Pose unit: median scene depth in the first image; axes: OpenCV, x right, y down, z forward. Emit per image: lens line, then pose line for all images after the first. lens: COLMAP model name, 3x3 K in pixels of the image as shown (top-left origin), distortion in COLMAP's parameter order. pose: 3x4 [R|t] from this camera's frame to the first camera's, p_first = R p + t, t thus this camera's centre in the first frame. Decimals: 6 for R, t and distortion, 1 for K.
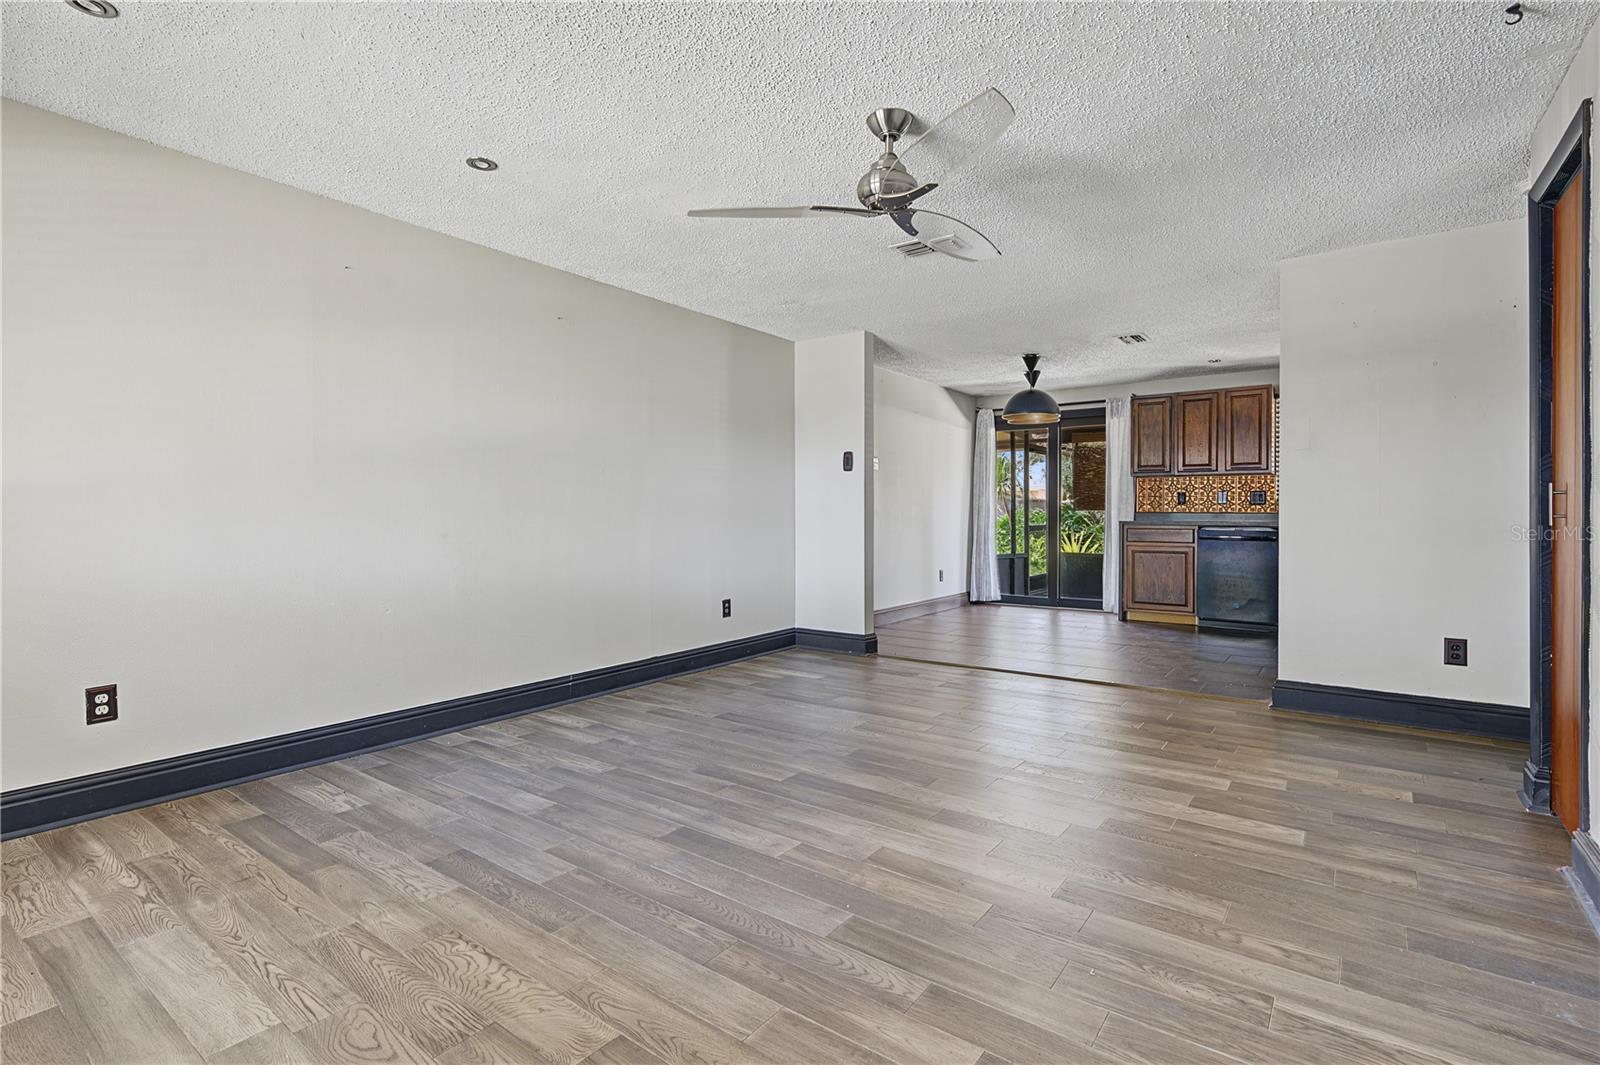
lens RADIAL K [[761.4, 0, 792.6], [0, 761.4, 515.5], [0, 0, 1]] dist [0.000404, -0.001672]
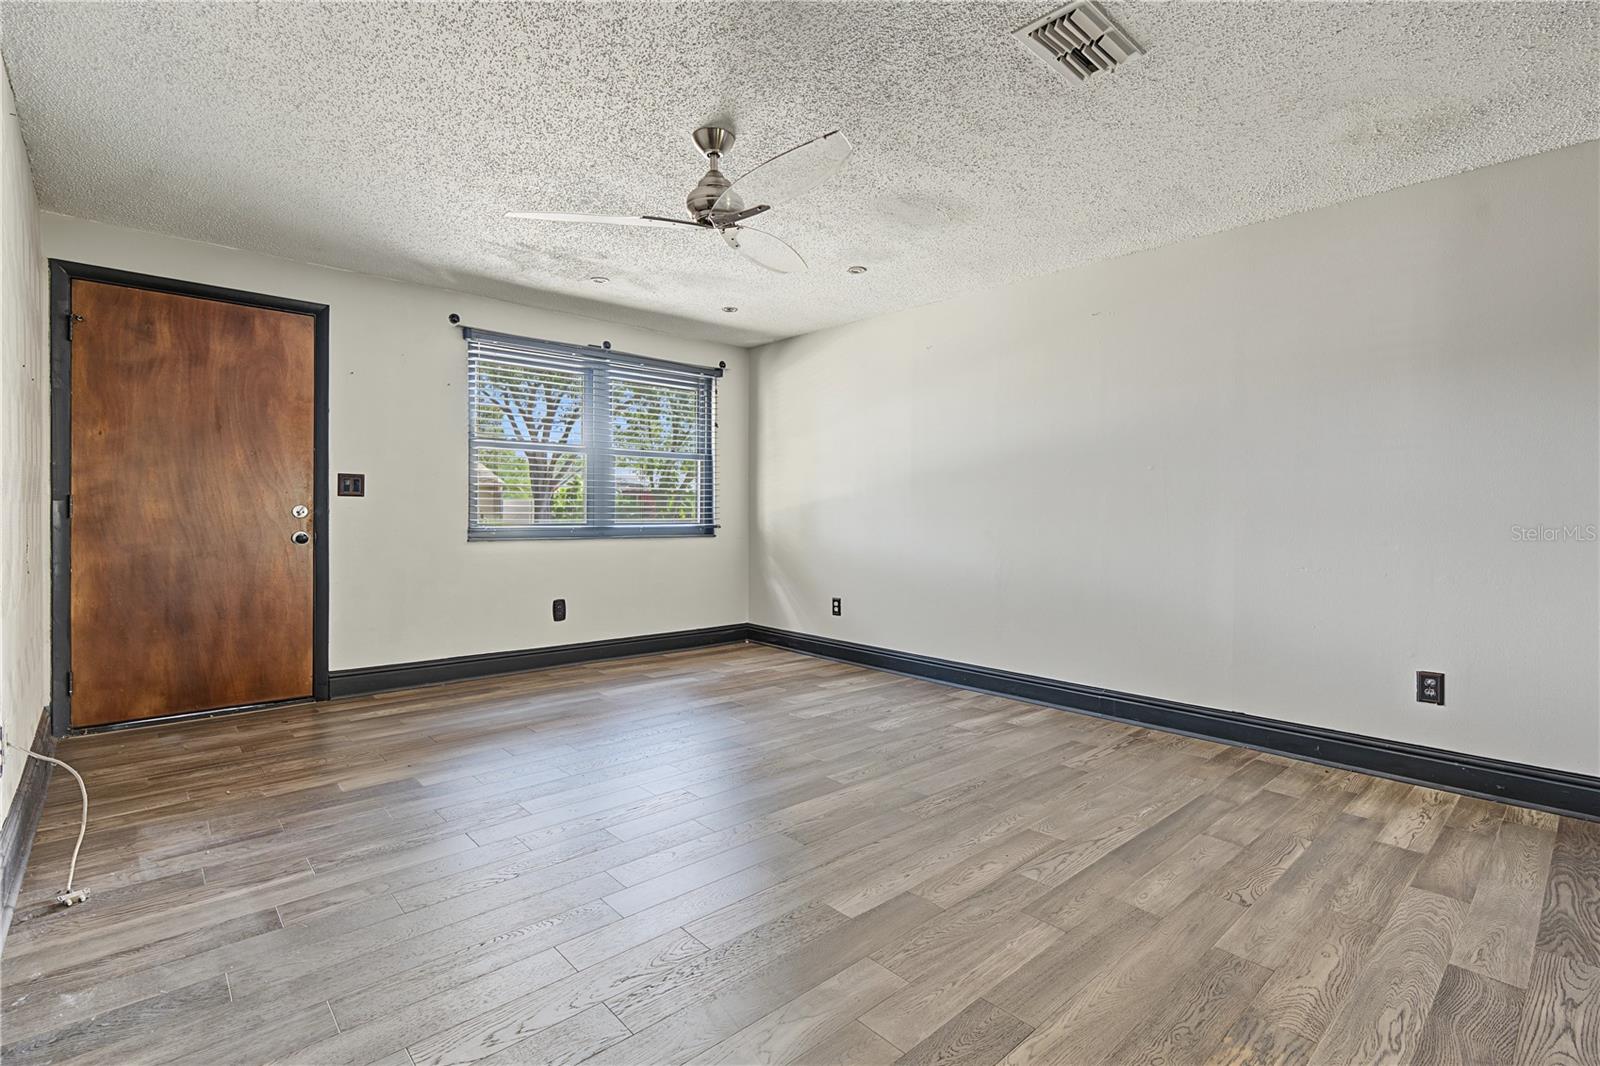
lens RADIAL K [[741.7, 0, 786.8], [0, 741.7, 519.5], [0, 0, 1]] dist [-0.000170, 0.000422]
pose [[-0.191839, 0.008264, -0.981392, 0.810695], [-0.009996, 0.999896, 0.010374, -0.003825], [0.981375, 0.011800, -0.191737, 0.953663]]
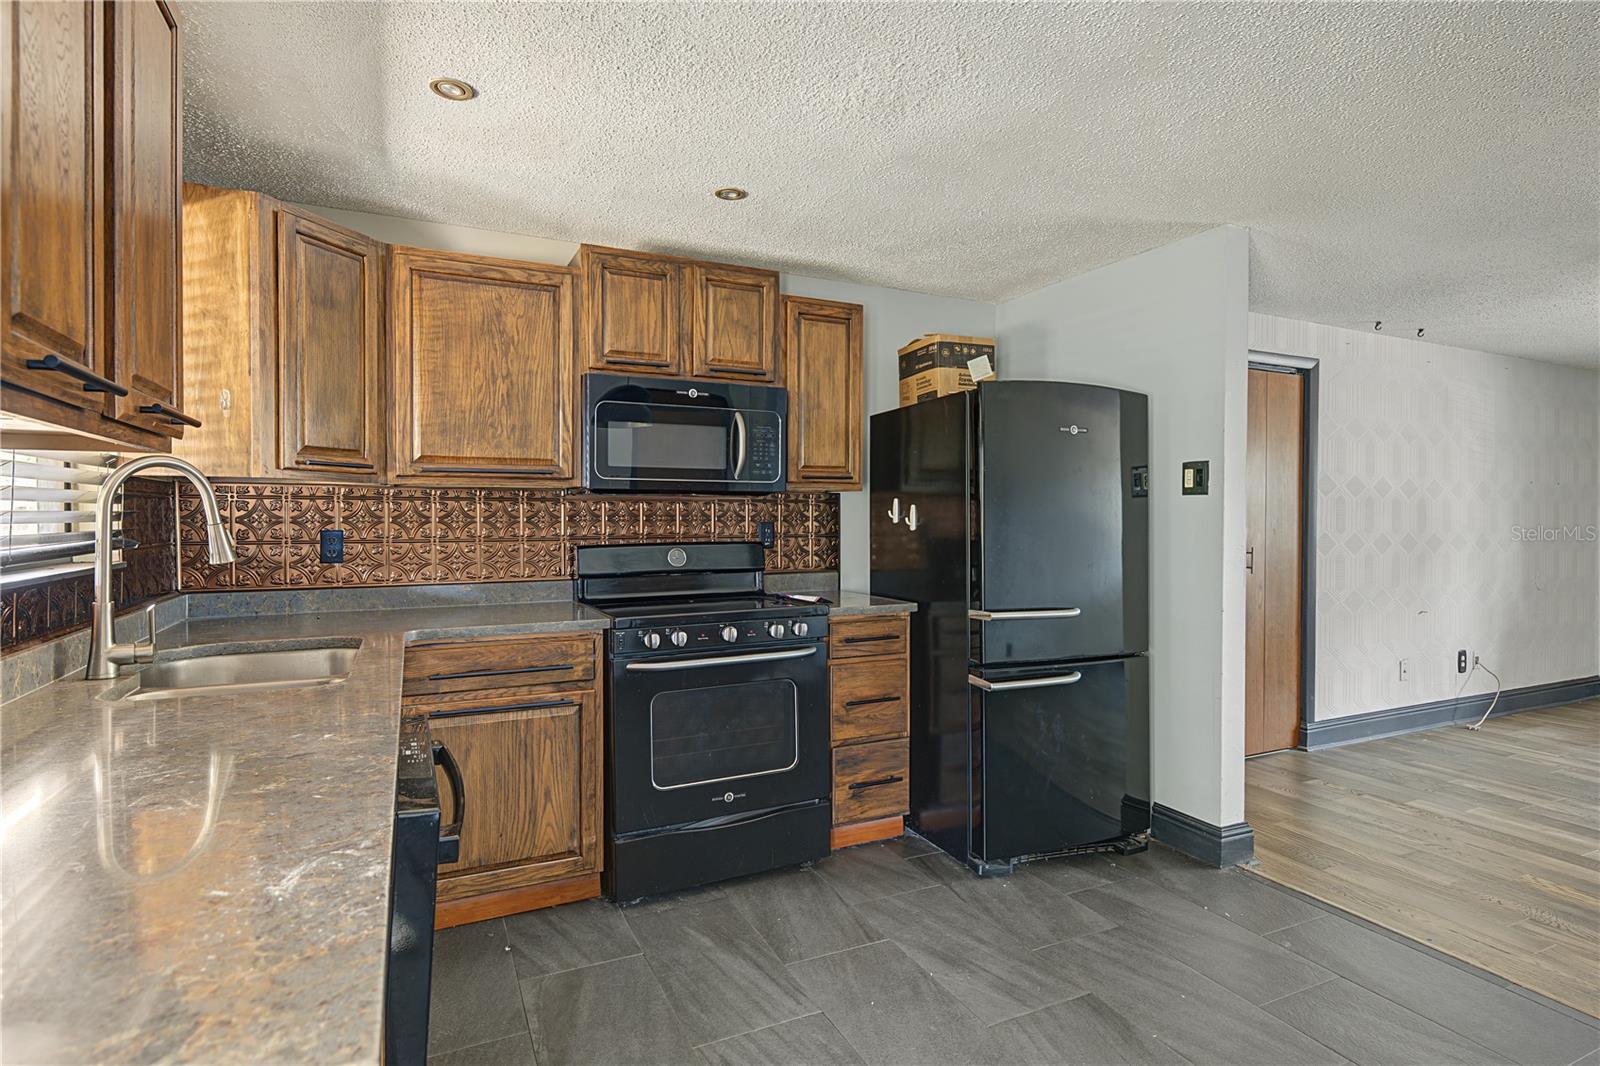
lens RADIAL K [[828.4, 0, 798.1], [0, 828.4, 522.7], [0, 0, 1]] dist [0.002943, -0.004400]
pose [[-0.886845, -0.006075, 0.462027, 0.741772], [-0.000804, 0.999932, 0.011605, -0.079107], [-0.462066, 0.009921, -0.886790, 2.127906]]
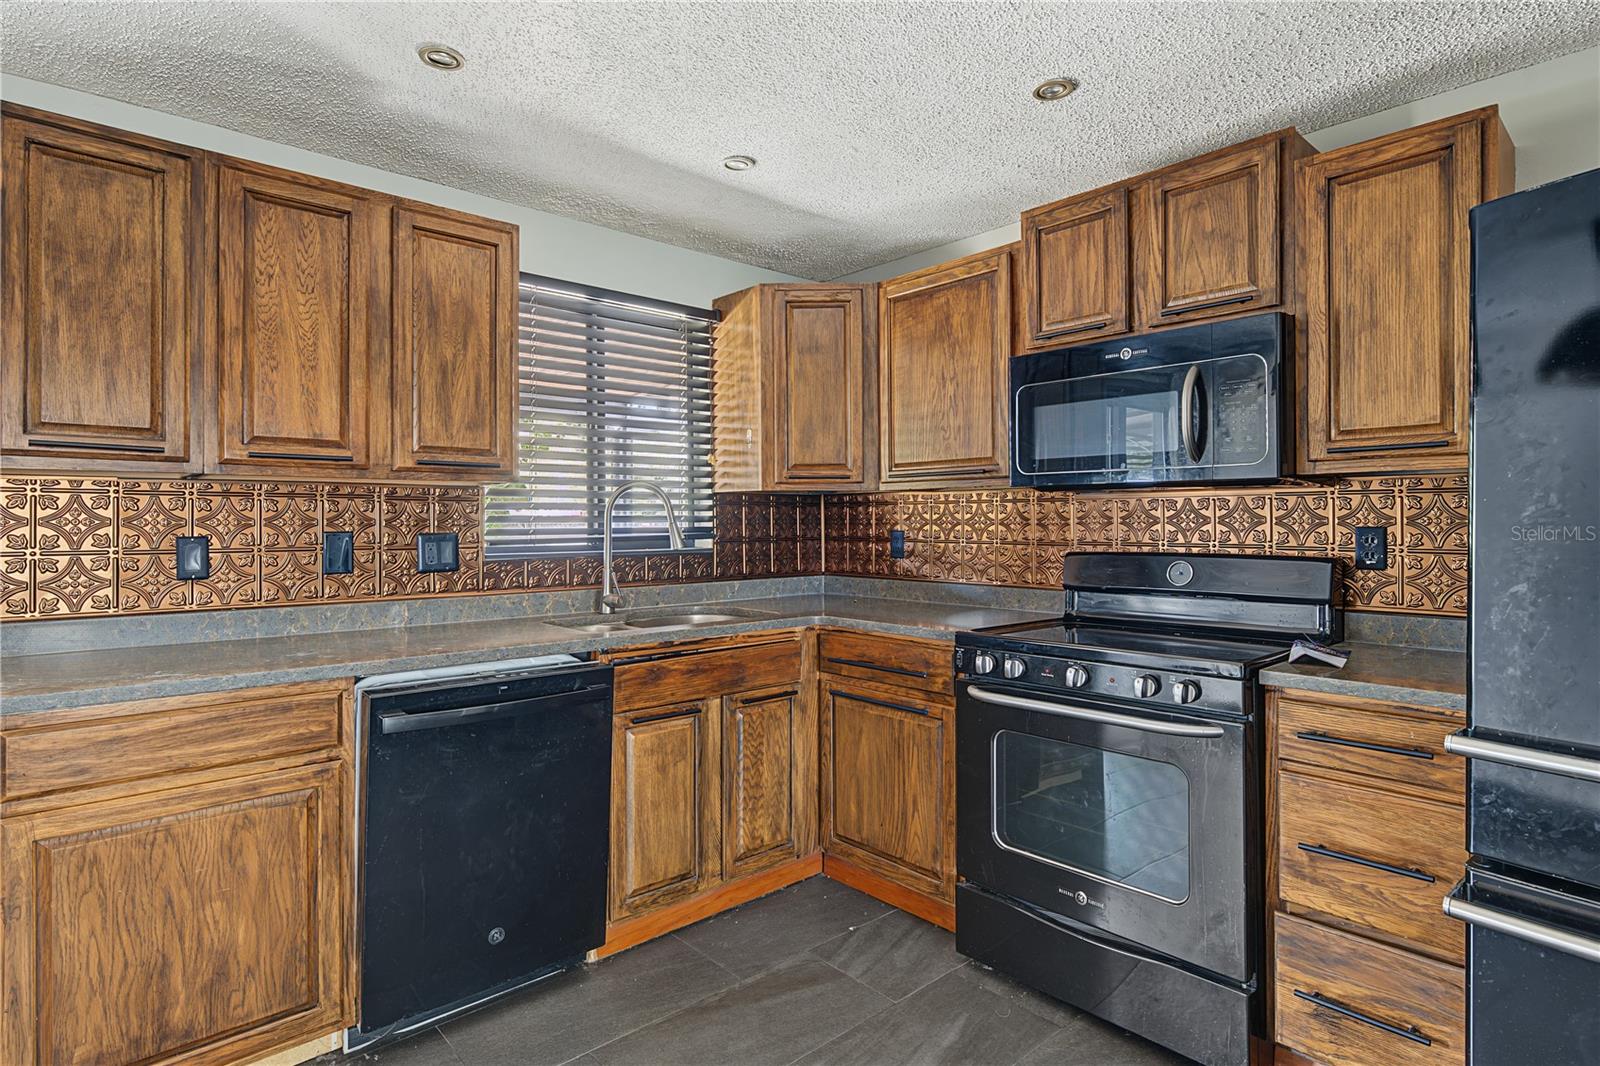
lens RADIAL K [[828.4, 0, 795.7], [0, 828.4, 517.2], [0, 0, 1]] dist [0.002943, -0.004400]
pose [[0.197977, 0.000603, 0.980207, 0.551214], [0.004878, 0.999987, -0.001601, -0.076138], [-0.980195, 0.005099, 0.197971, 1.536520]]
